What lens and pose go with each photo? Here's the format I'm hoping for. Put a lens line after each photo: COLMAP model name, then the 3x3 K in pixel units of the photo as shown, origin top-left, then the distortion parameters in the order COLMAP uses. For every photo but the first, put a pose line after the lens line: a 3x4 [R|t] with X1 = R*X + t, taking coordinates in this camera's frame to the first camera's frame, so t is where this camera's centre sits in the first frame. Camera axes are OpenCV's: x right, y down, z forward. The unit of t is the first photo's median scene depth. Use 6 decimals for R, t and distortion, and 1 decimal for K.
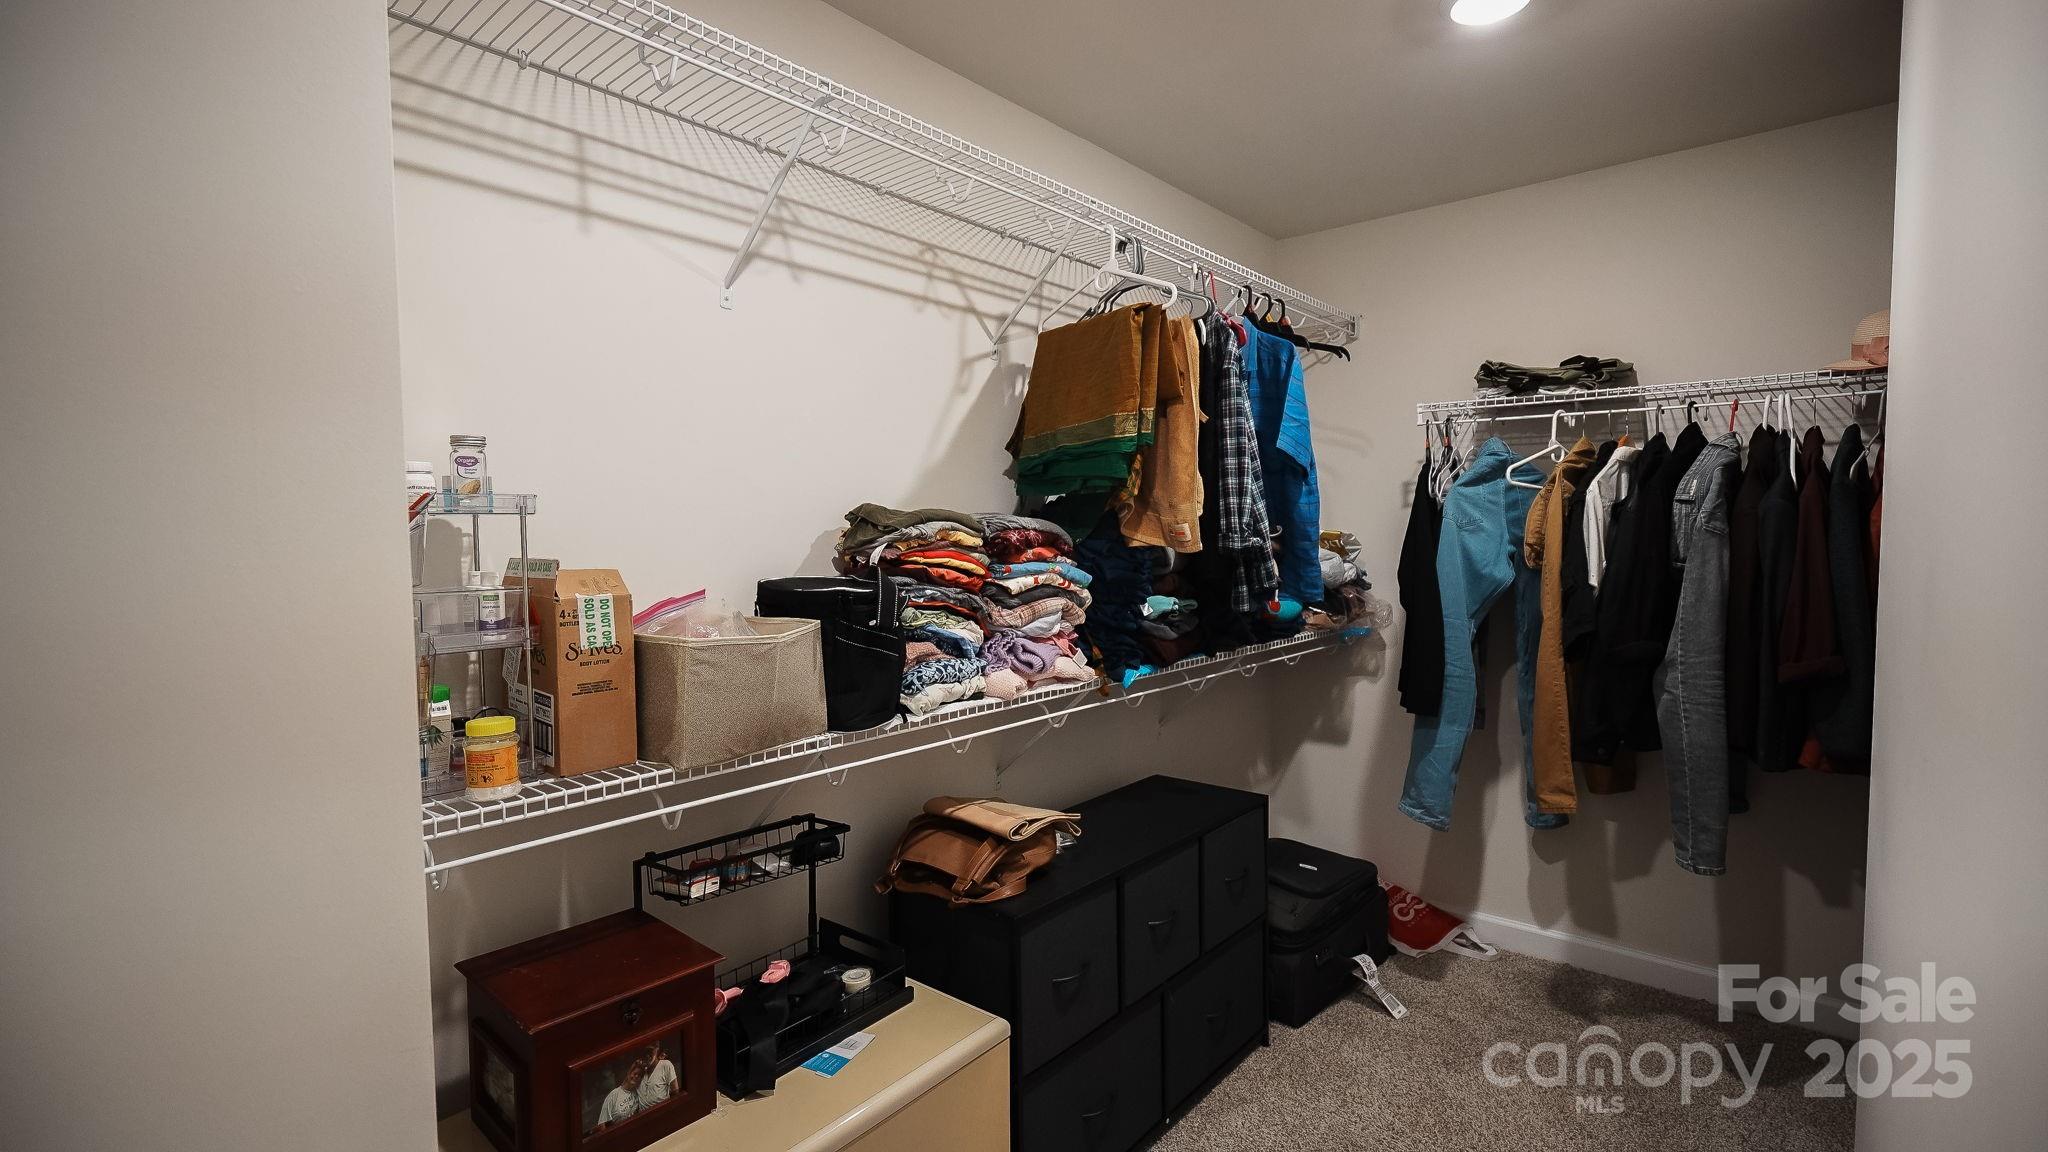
lens RADIAL K [[927.4, 0, 1012.2], [0, 927.4, 580.2], [0, 0, 1]] dist [-0.002543, 0.003842]
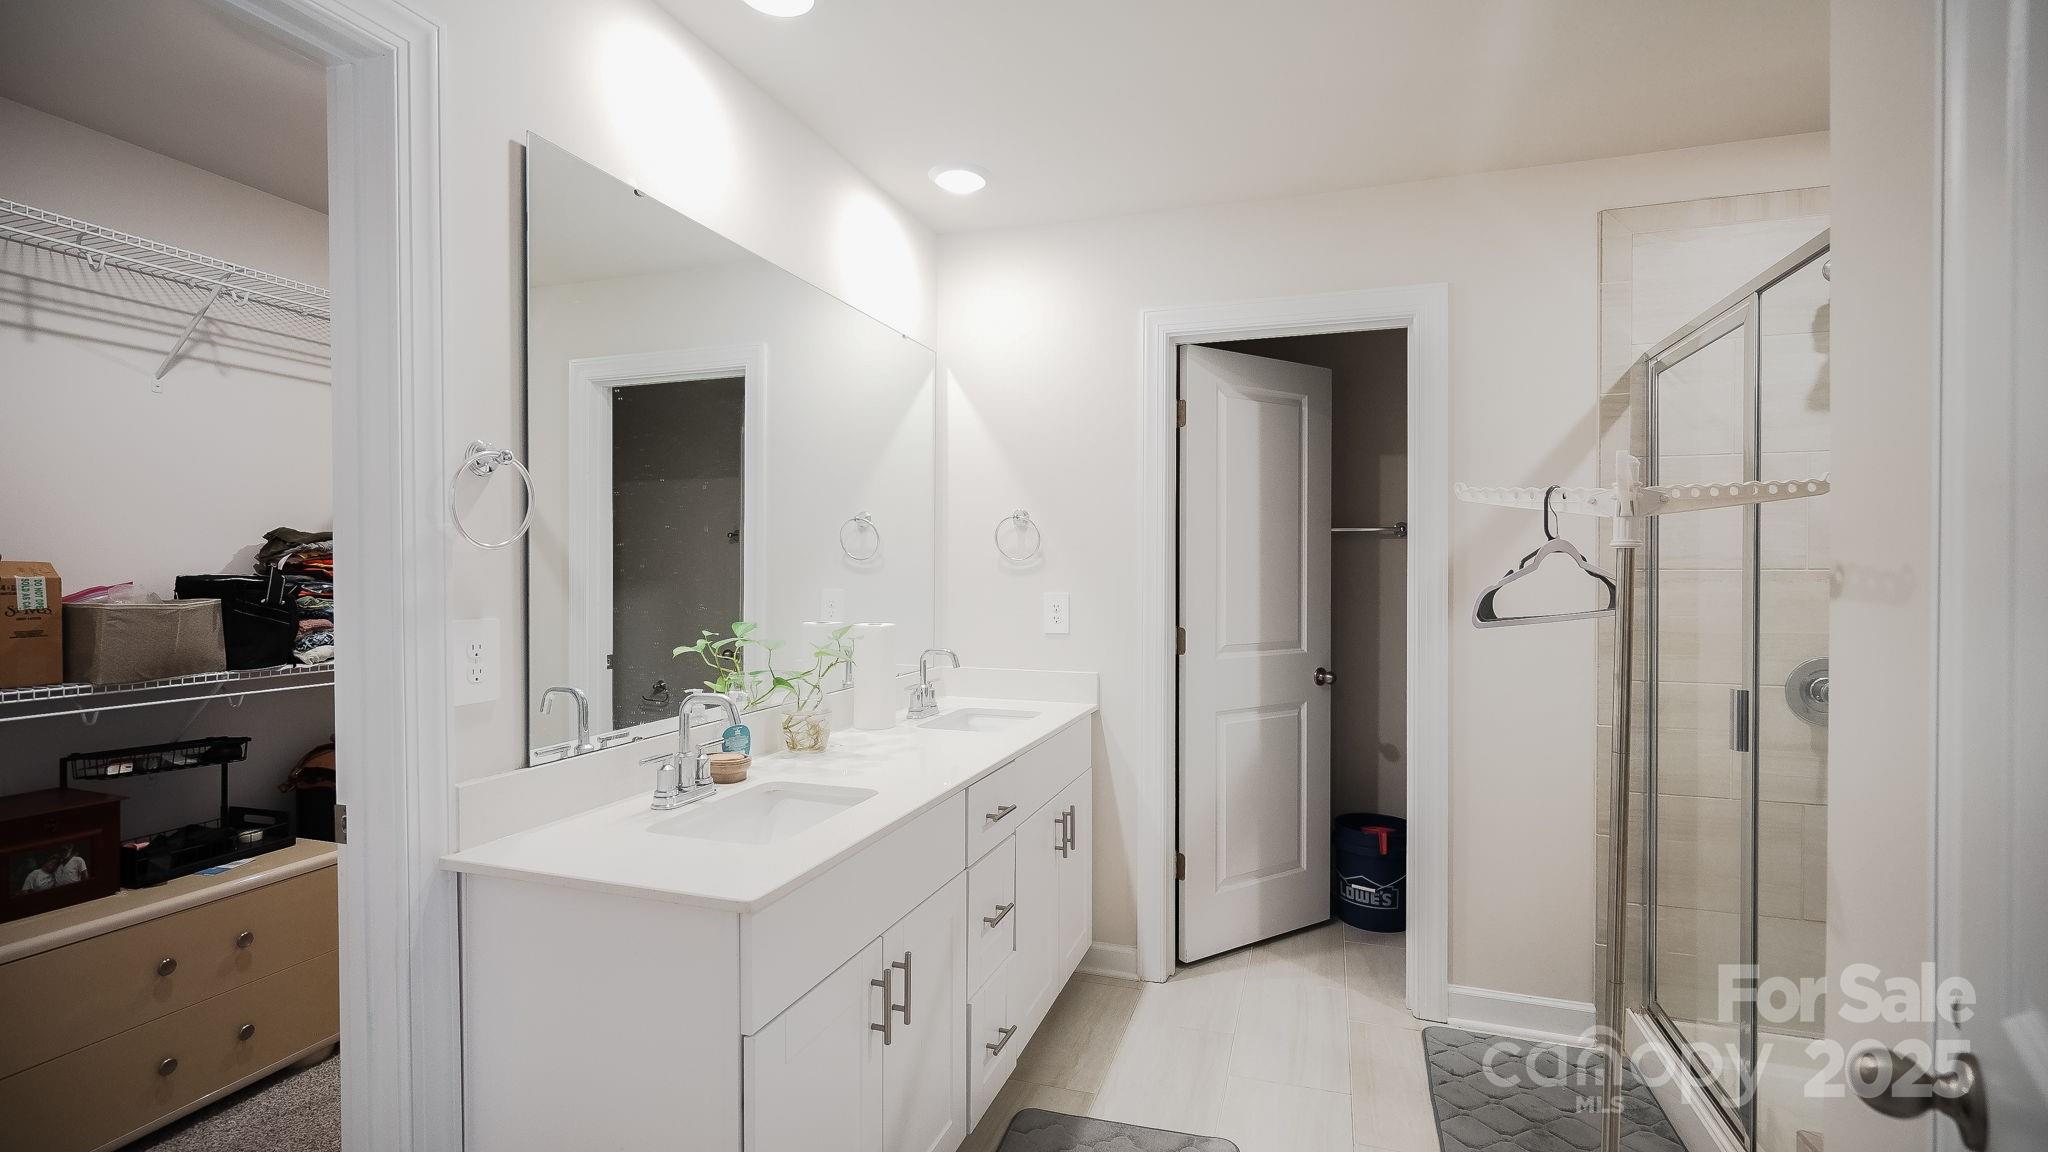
lens RADIAL K [[927.4, 0, 1012.2], [0, 927.4, 580.2], [0, 0, 1]] dist [-0.002543, 0.003842]
pose [[0.927868, 0.003980, 0.372888, 0.445951], [0.011730, 0.999137, -0.039852, 0.088140], [-0.372725, 0.041351, 0.927020, -0.951594]]
